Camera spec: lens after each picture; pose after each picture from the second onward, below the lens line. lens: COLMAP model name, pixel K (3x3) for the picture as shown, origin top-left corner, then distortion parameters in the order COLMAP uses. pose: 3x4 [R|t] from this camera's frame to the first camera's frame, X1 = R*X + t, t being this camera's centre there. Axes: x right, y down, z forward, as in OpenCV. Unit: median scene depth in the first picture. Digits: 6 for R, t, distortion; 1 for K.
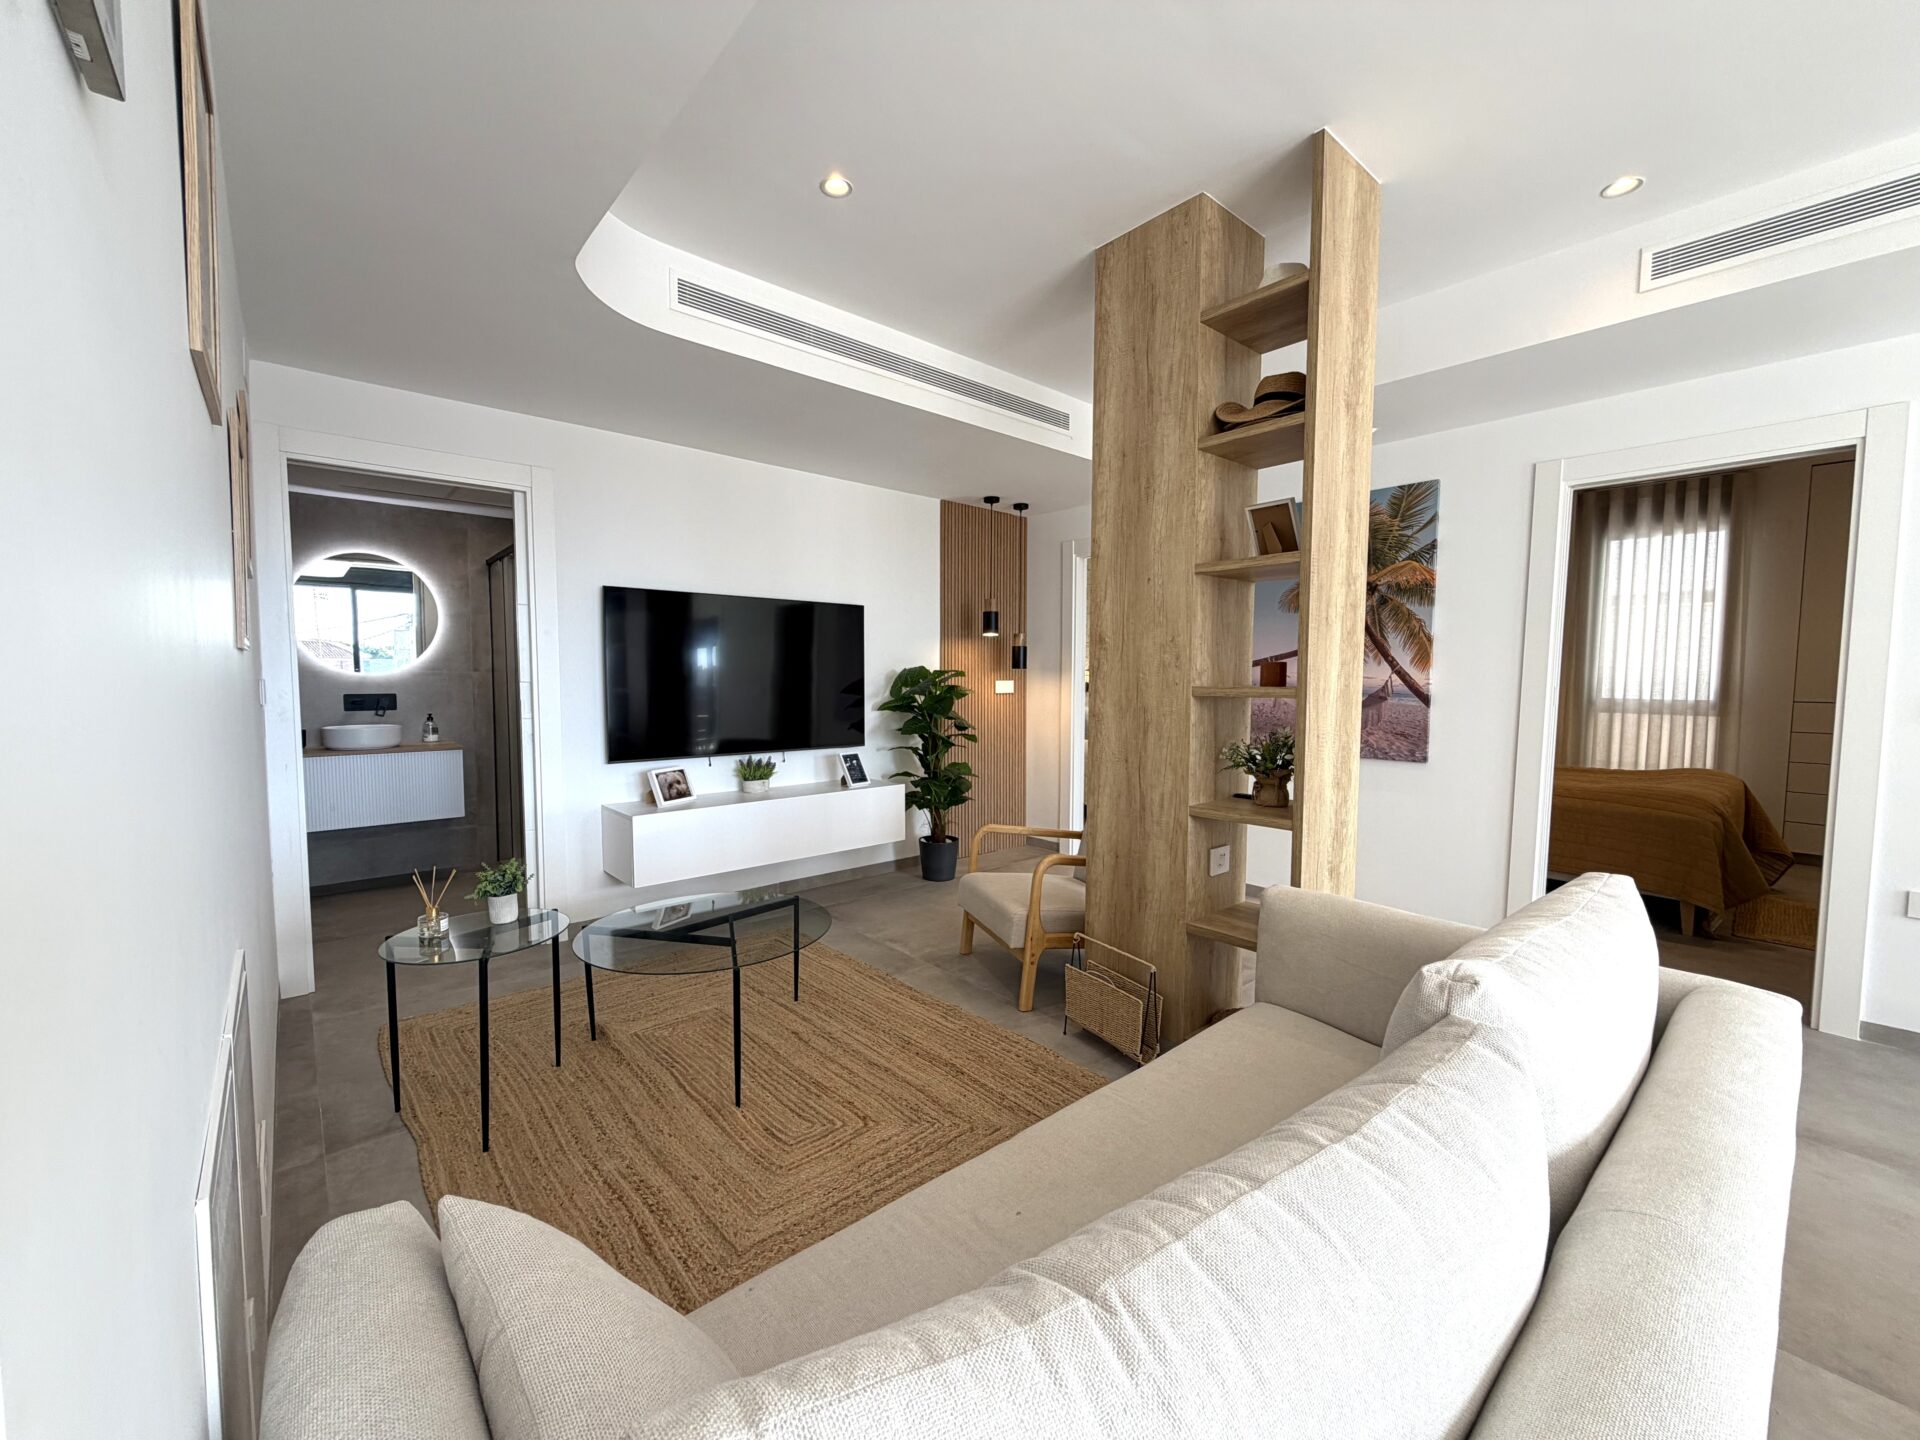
lens RADIAL K [[765.0, 0, 959.4], [0, 765.0, 720.2], [0, 0, 1]] dist [0.000895, -0.000379]
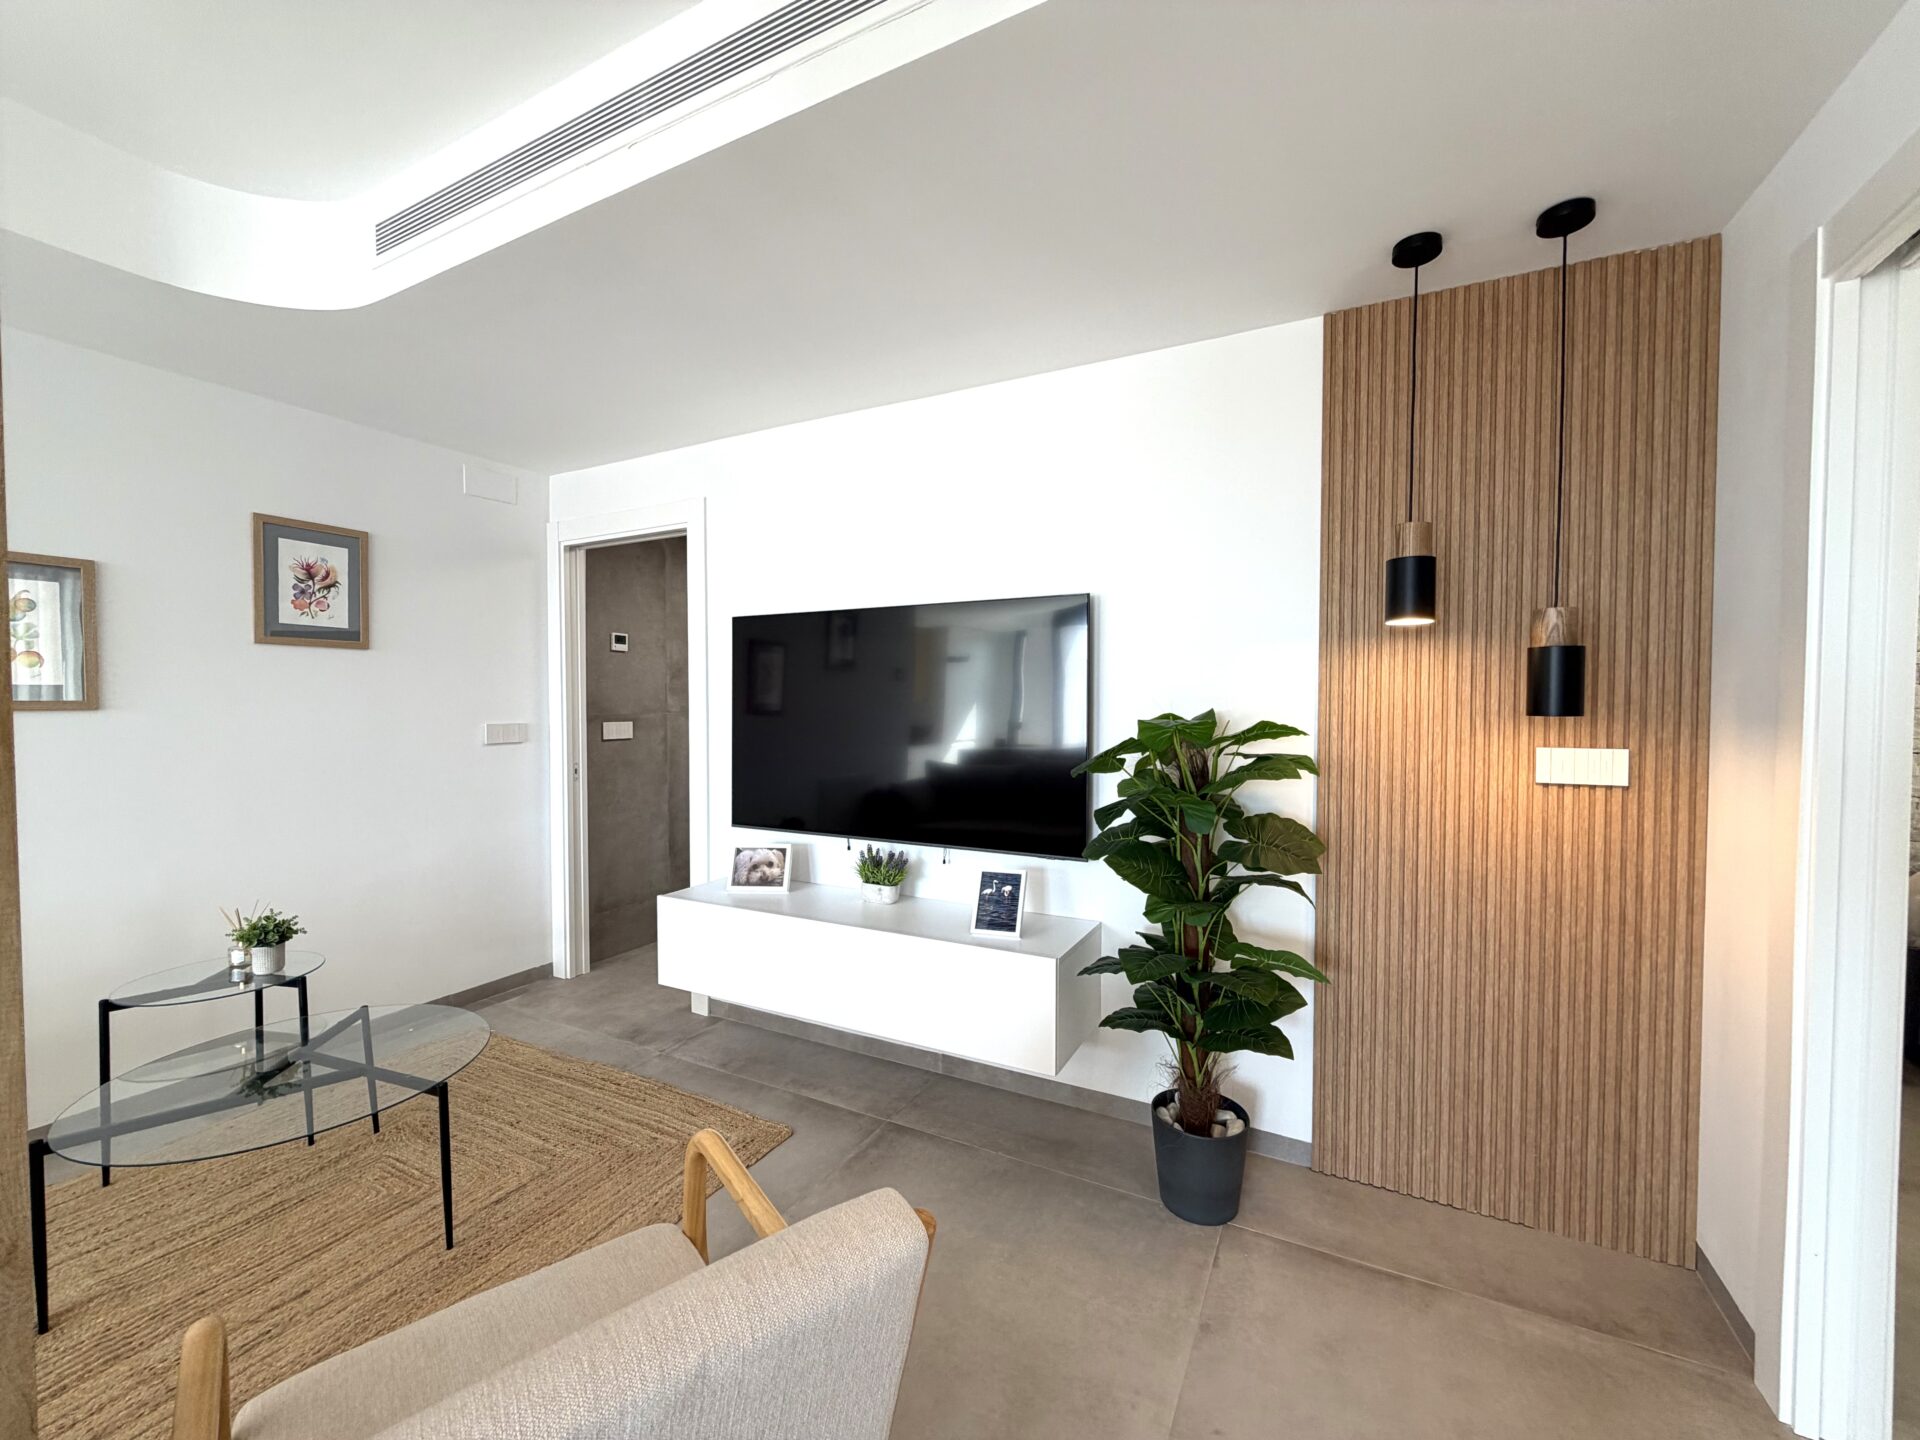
lens RADIAL K [[765.0, 0, 958.7], [0, 765.0, 720.3], [0, 0, 1]] dist [0.000895, -0.000379]
pose [[0.366692, 0.013593, -0.930243, 0.465375], [-0.054520, 0.998489, -0.006901, -0.076128], [0.928743, 0.053247, 0.366879, 1.031182]]
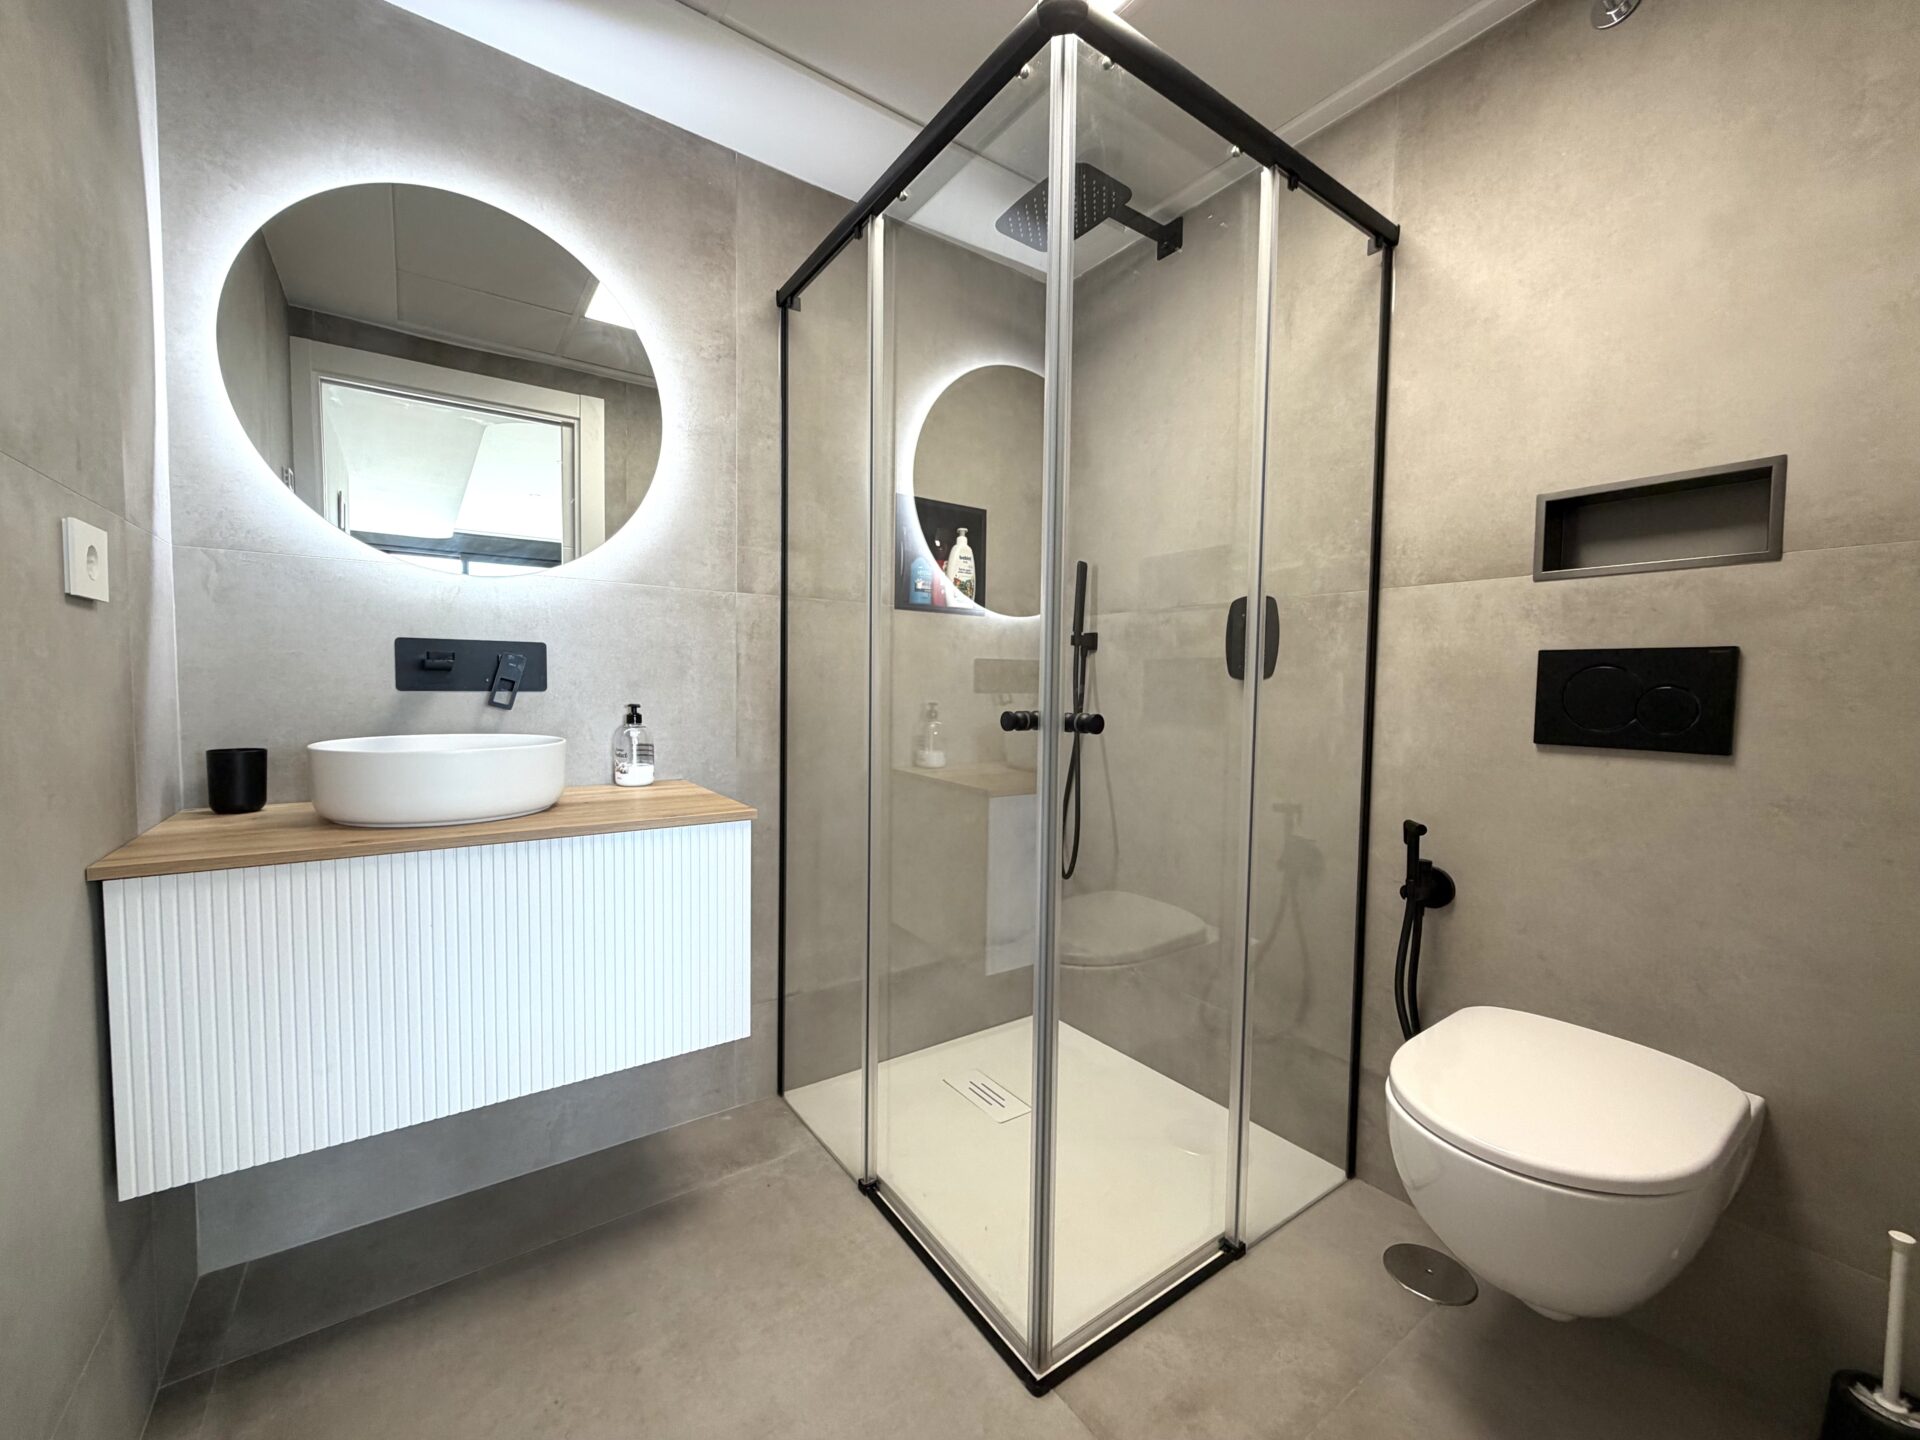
lens RADIAL K [[765.0, 0, 957.4], [0, 765.0, 721.7], [0, 0, 1]] dist [0.000895, -0.000379]
pose [[0.994958, 0.013628, -0.099365, -0.492692], [-0.014935, 0.999811, -0.012418, 0.001448], [0.099177, 0.013839, 0.994974, 0.644960]]
